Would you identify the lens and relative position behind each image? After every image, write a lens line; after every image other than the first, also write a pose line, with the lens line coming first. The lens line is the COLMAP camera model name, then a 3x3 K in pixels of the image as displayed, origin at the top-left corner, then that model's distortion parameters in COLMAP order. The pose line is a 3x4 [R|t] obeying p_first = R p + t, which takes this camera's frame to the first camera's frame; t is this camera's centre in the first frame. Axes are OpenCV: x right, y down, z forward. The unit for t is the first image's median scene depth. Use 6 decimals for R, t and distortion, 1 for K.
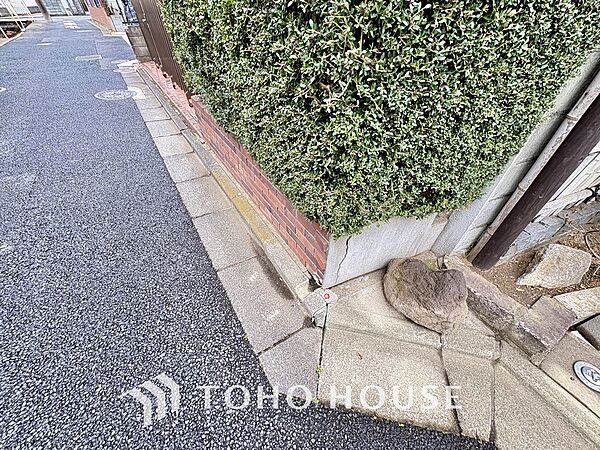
lens RADIAL K [[238.8, 0, 300.5], [0, 238.8, 225.2], [0, 0, 1]] dist [0.000376, -0.000356]
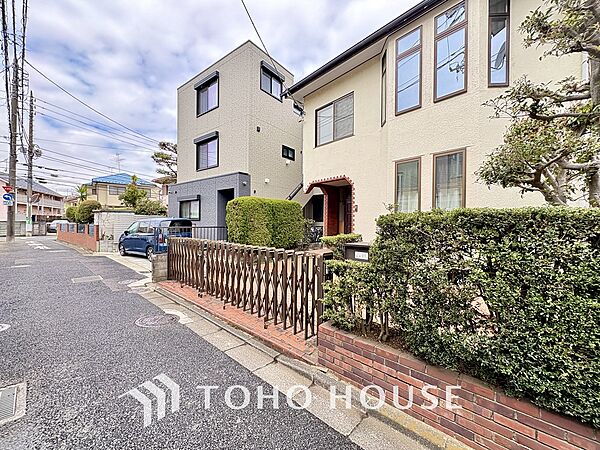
lens RADIAL K [[238.8, 0, 300.5], [0, 238.8, 225.2], [0, 0, 1]] dist [0.000376, -0.000356]
pose [[0.963239, 0.015274, 0.268211, -0.354958], [0.172392, 0.730565, -0.660723, -0.075200], [-0.206038, 0.682672, 0.701076, -0.018061]]
